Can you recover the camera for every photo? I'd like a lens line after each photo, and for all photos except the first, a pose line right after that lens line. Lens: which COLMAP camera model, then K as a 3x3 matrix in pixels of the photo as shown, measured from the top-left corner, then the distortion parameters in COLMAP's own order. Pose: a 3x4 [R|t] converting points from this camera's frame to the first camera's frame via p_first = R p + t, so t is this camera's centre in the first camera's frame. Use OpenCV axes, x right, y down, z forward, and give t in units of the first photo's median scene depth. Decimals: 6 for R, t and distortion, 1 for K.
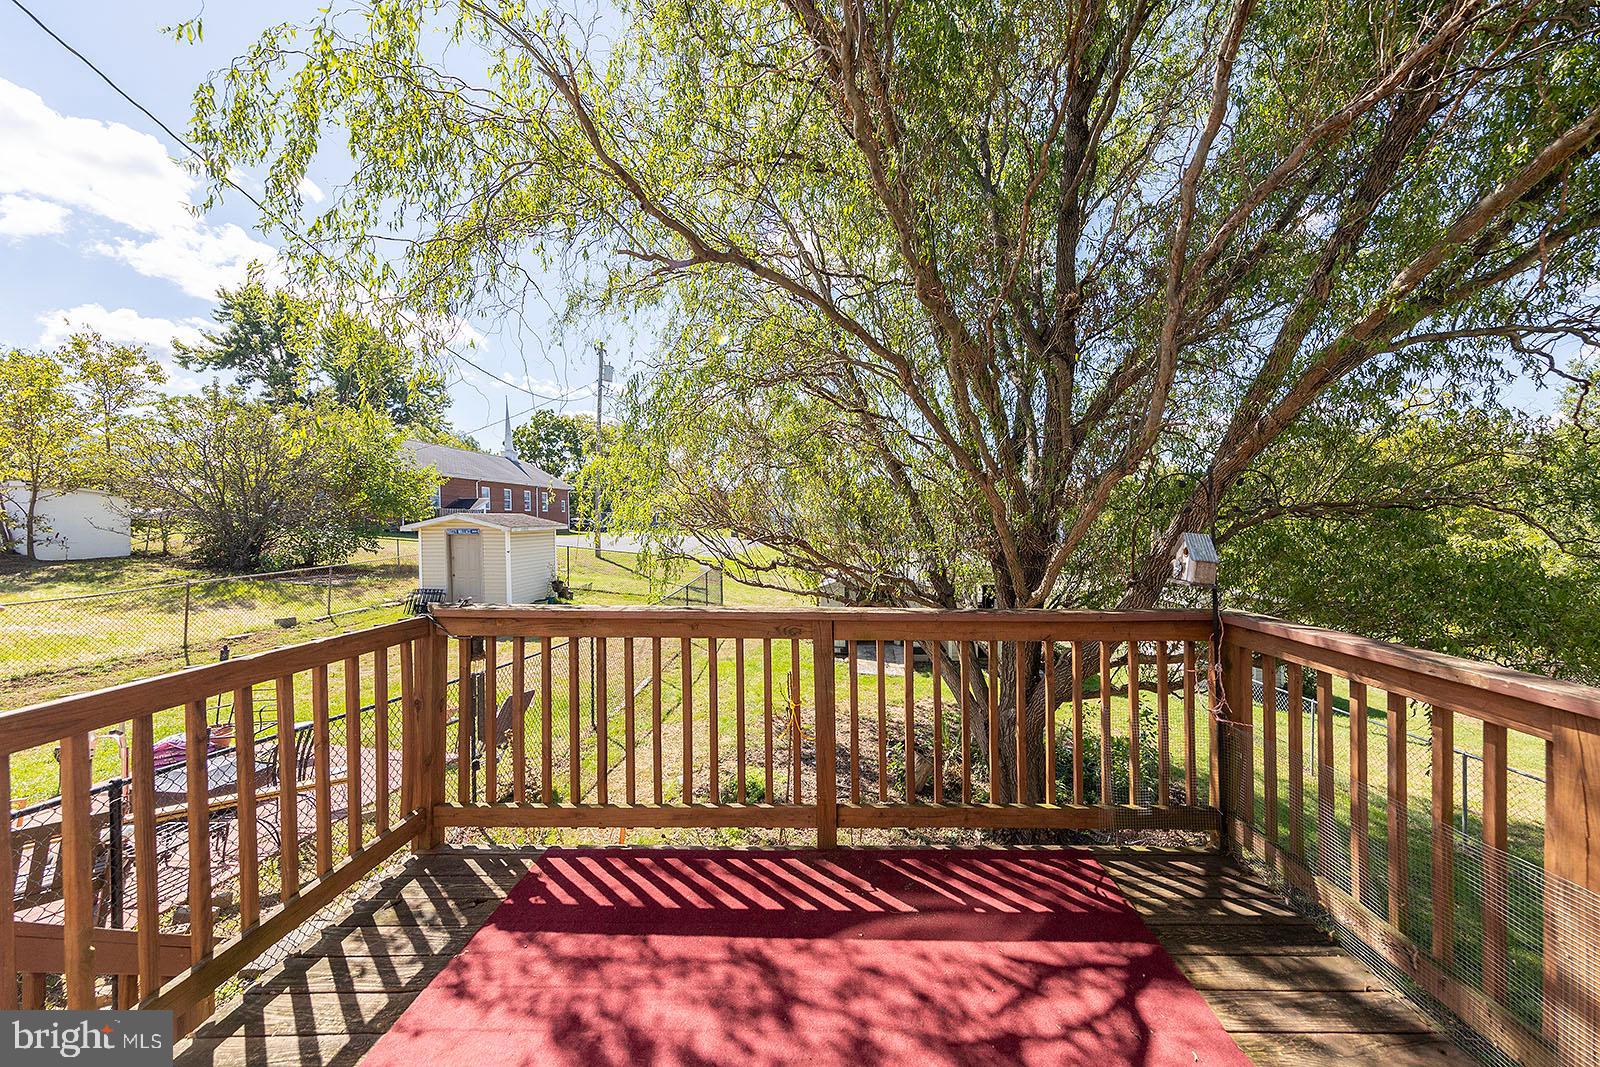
lens RADIAL K [[572.7, 0, 829.1], [0, 572.7, 536.2], [0, 0, 1]] dist [0.005942, 0.000170]
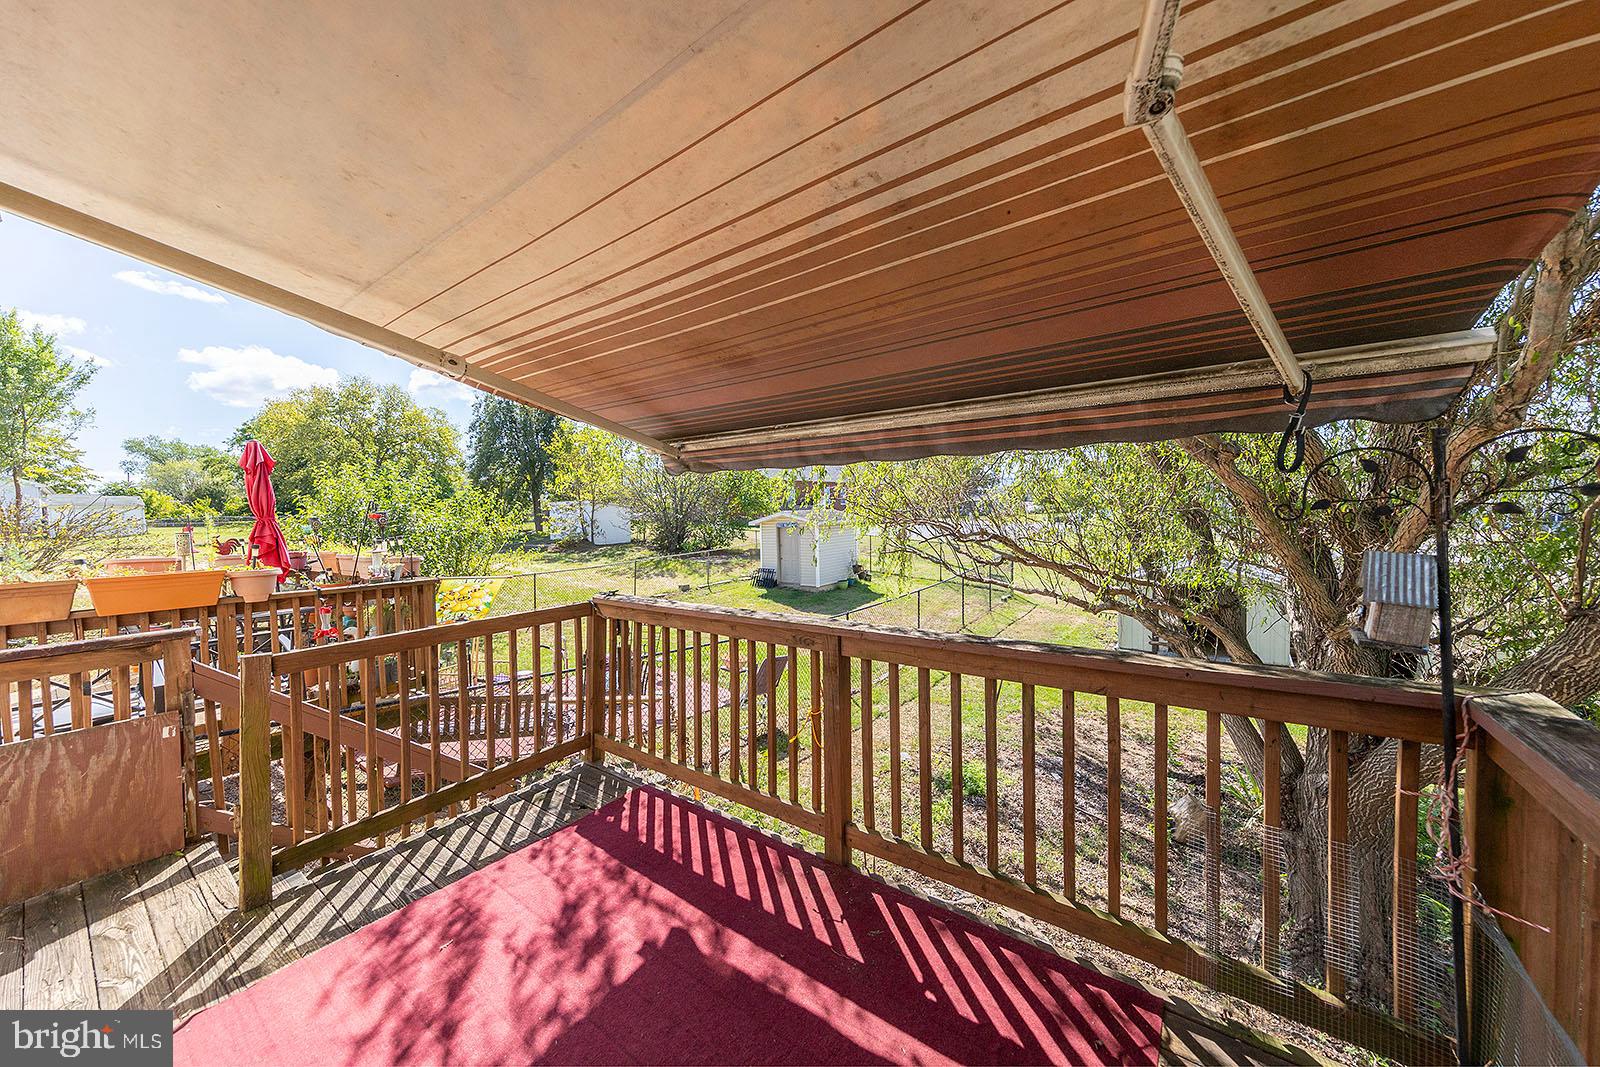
lens RADIAL K [[544.6, 0, 844.1], [0, 544.6, 530.0], [0, 0, 1]] dist [0.000804, 0.000053]
pose [[0.804948, -0.003937, -0.593333, 0.226290], [0.017564, 0.999698, 0.017195, -0.017490], [0.593086, -0.024262, 0.804774, 0.105187]]
